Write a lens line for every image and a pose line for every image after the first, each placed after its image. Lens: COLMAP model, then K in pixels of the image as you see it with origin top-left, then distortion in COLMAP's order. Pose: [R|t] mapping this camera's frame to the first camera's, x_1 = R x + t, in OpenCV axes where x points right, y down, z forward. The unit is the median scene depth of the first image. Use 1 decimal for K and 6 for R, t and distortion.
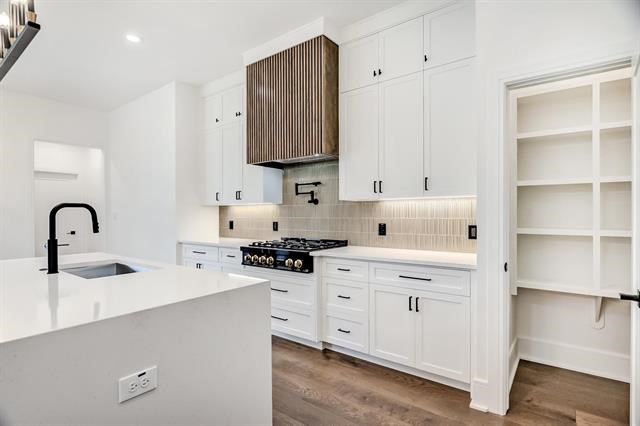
lens RADIAL K [[325.0, 0, 316.7], [0, 325.0, 215.4], [0, 0, 1]] dist [-0.003276, -0.000358]
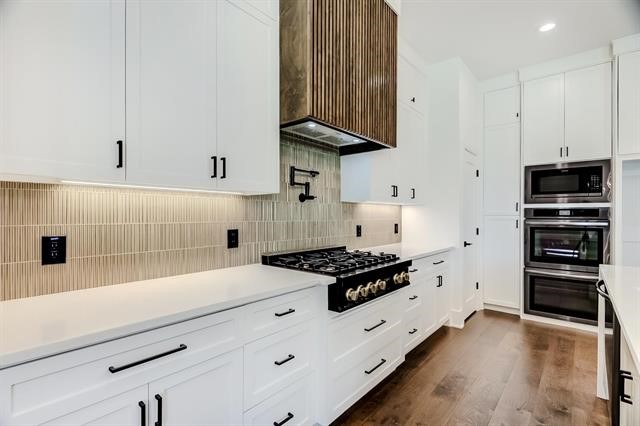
lens RADIAL K [[307.6, 0, 319.1], [0, 307.6, 215.3], [0, 0, 1]] dist [0.002150, 0.000424]
pose [[0.049795, 0.003581, 0.998753, -0.678466], [-0.002836, 0.999990, -0.003444, -0.002120], [-0.998755, -0.002661, 0.049805, 0.943521]]
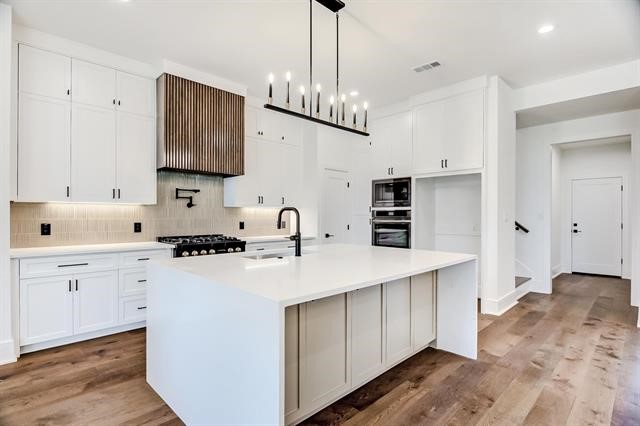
lens RADIAL K [[325.0, 0, 316.7], [0, 325.0, 215.4], [0, 0, 1]] dist [-0.003276, -0.000358]
pose [[0.138400, 0.004537, 0.990366, -1.151392], [-0.003467, 0.999986, -0.004096, -0.000731], [-0.990370, -0.002867, 0.138414, 0.367769]]
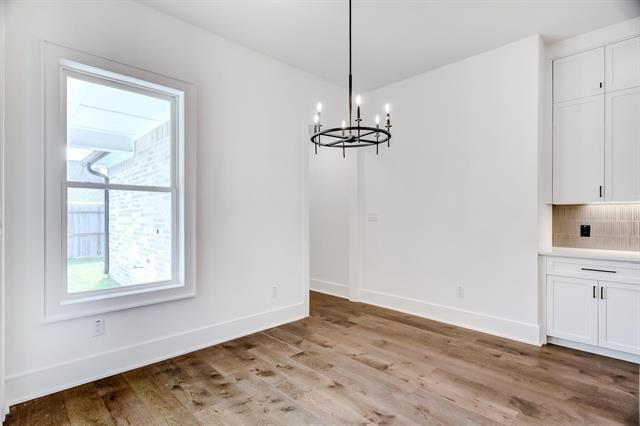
lens RADIAL K [[323.3, 0, 318.6], [0, 323.3, 216.0], [0, 0, 1]] dist [0.000924, -0.000108]
pose [[0.990134, 0.003605, -0.140077, -0.962133], [-0.003562, 0.999994, 0.000552, -0.002337], [0.140078, -0.000048, 0.990140, 0.243176]]
